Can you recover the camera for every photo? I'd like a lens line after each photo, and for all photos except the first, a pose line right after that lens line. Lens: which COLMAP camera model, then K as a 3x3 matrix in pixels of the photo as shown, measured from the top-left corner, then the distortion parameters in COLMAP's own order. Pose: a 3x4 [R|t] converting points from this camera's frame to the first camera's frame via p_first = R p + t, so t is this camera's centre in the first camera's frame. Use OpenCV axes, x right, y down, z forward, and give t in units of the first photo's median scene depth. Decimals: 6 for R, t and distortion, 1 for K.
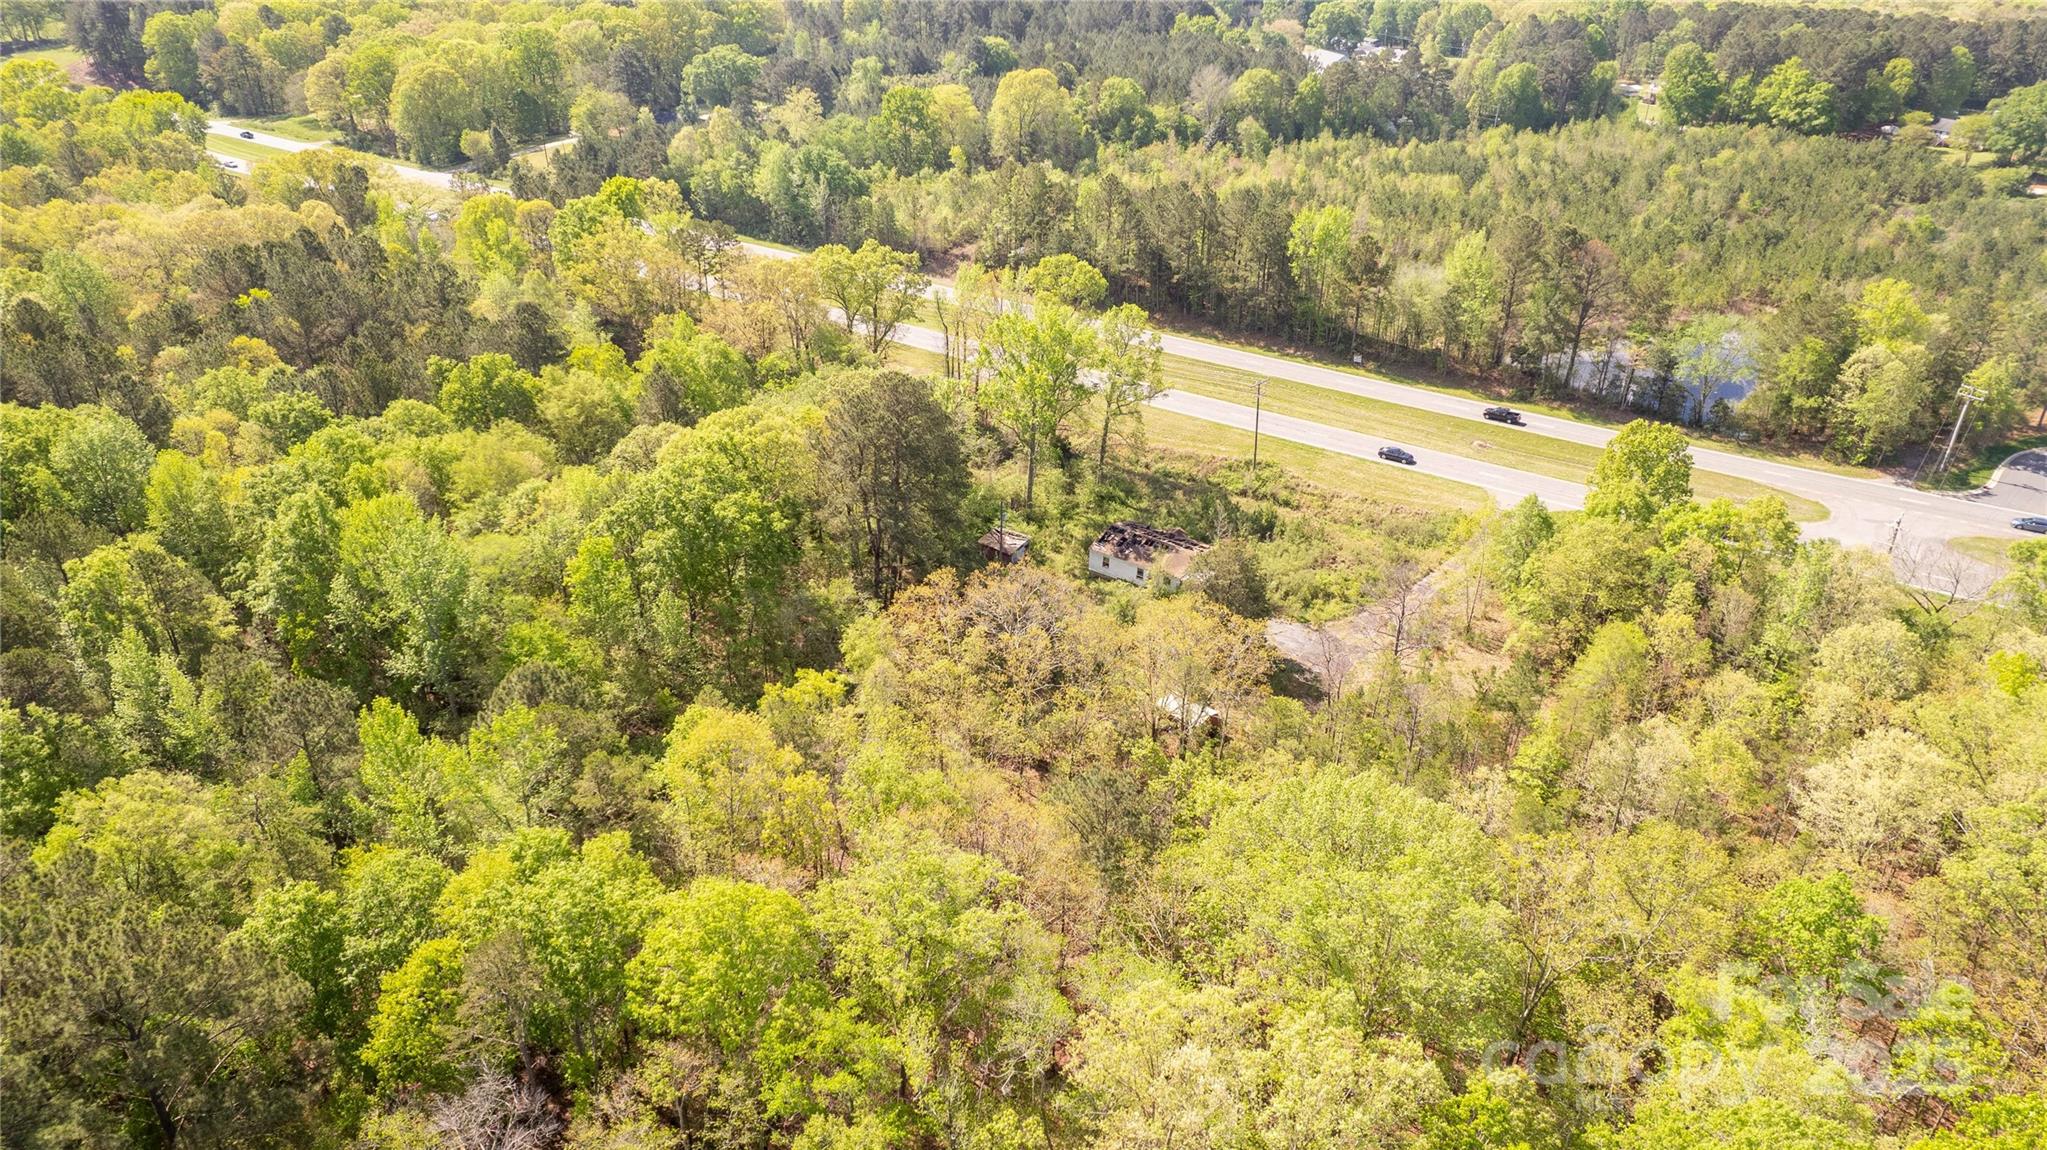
lens RADIAL K [[1295.1, 0, 1023.5], [0, 1295.1, 575.0], [0, 0, 1]] dist [-0.021849, 0.002720]
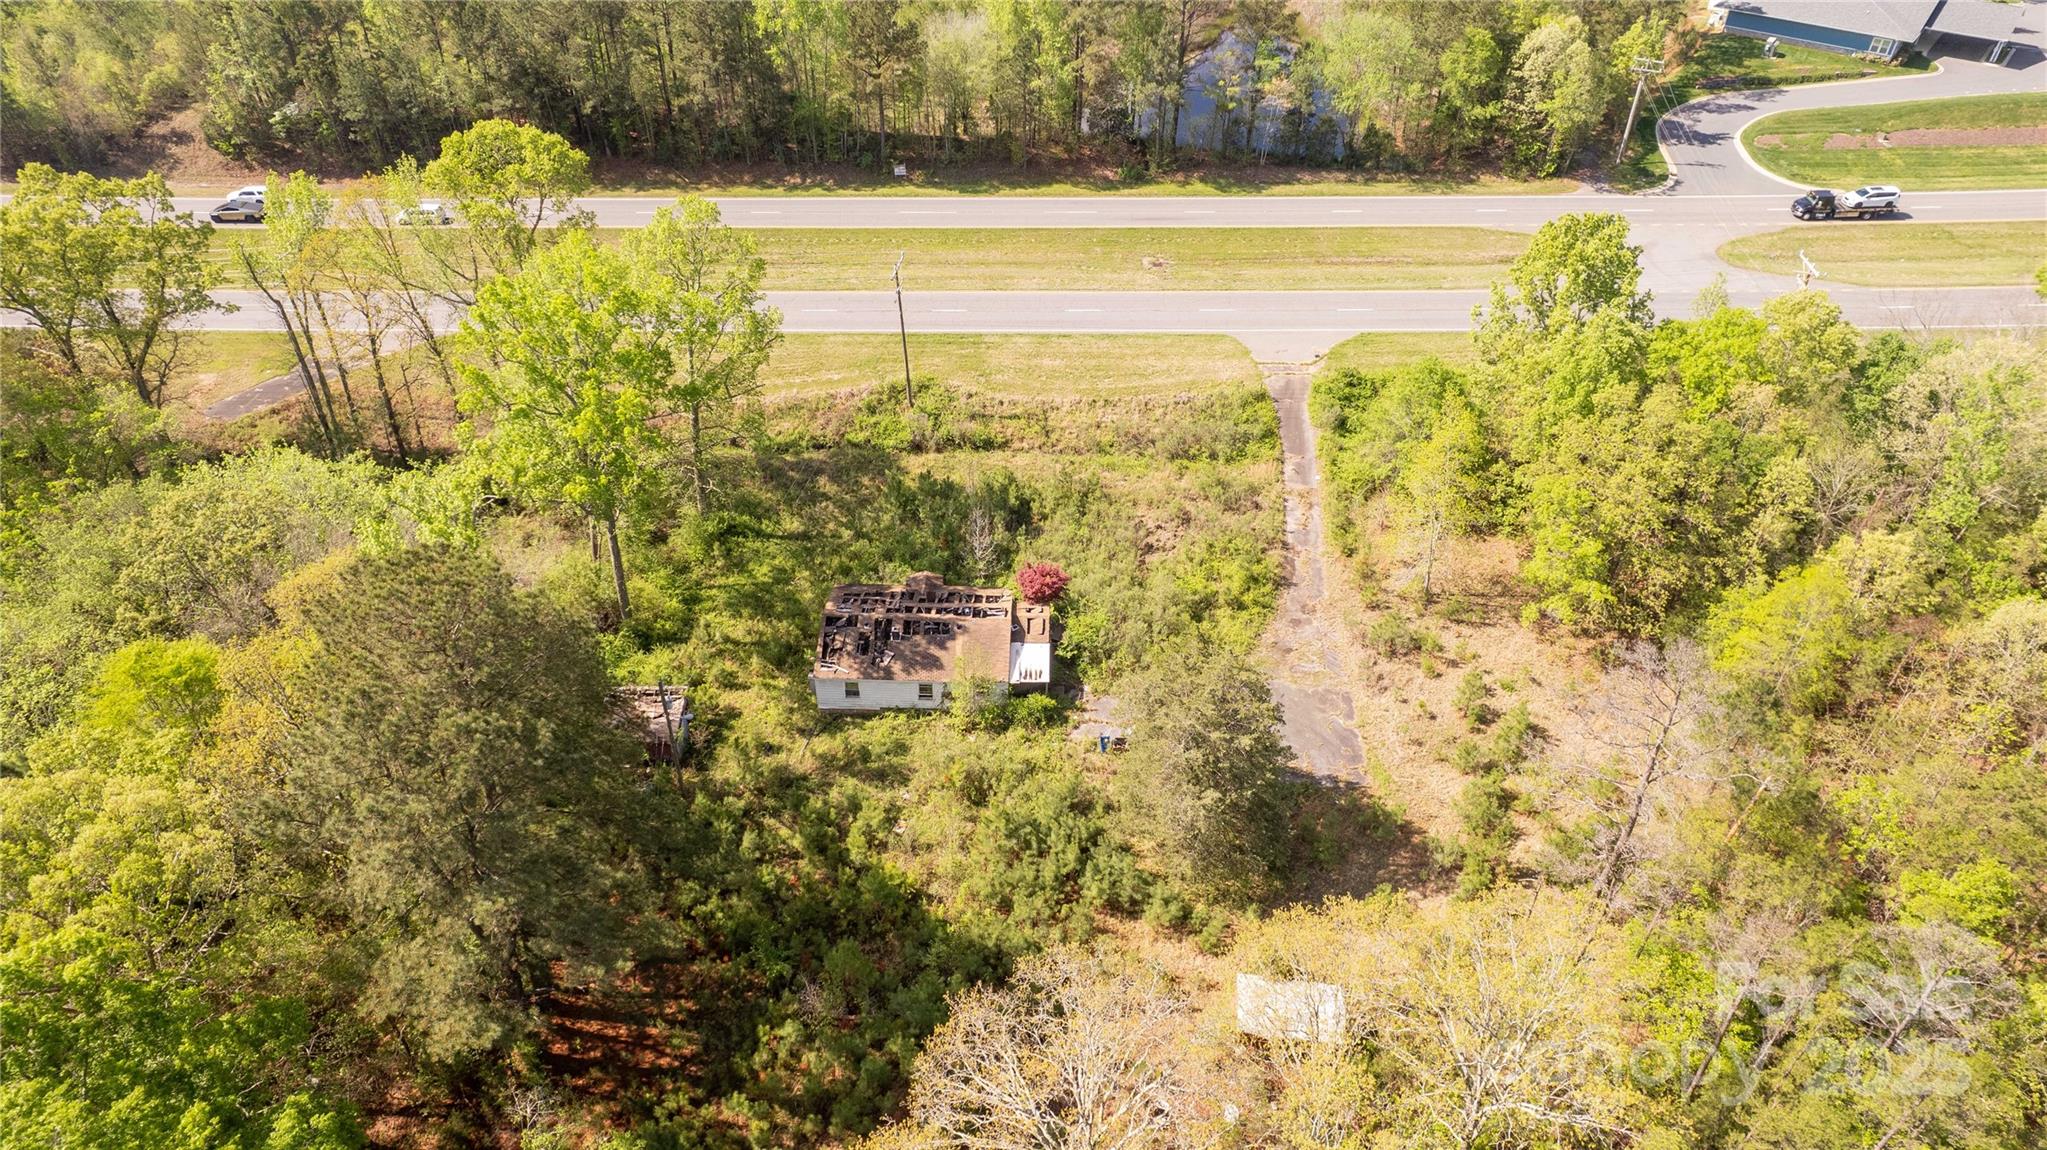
lens RADIAL K [[1295.1, 0, 1023.5], [0, 1295.1, 575.0], [0, 0, 1]] dist [-0.021849, 0.002720]
pose [[0.821511, -0.364489, 0.438482, -0.084665], [0.276180, 0.927139, 0.253254, -0.148324], [-0.498842, -0.086951, 0.862320, 0.420561]]
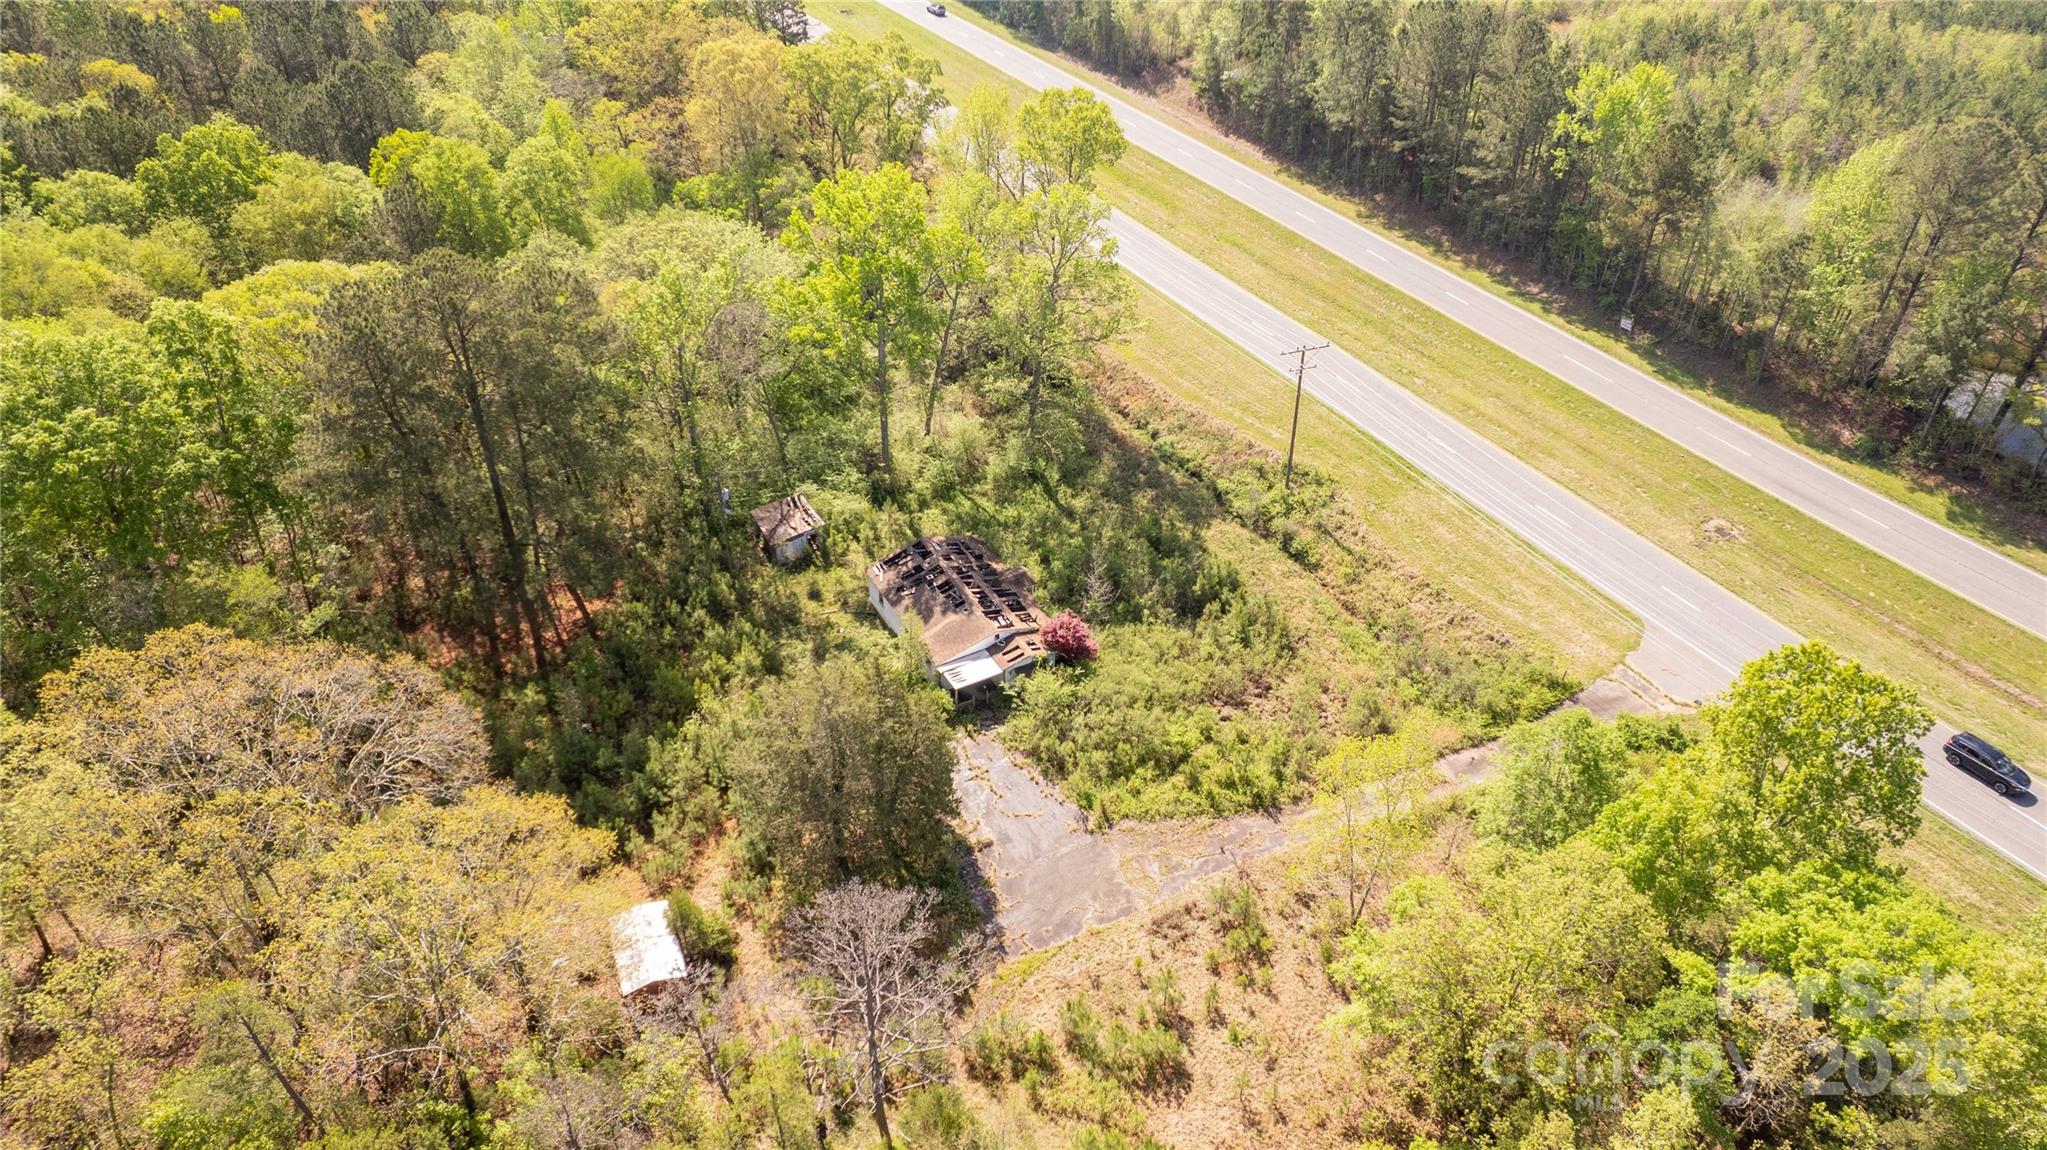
lens RADIAL K [[1295.1, 0, 1023.5], [0, 1295.1, 575.0], [0, 0, 1]] dist [-0.021849, 0.002720]
pose [[0.904850, 0.258266, -0.338446, 0.285595], [-0.205441, 0.961176, 0.184212, -0.127966], [0.372882, -0.097154, 0.922778, 0.381420]]
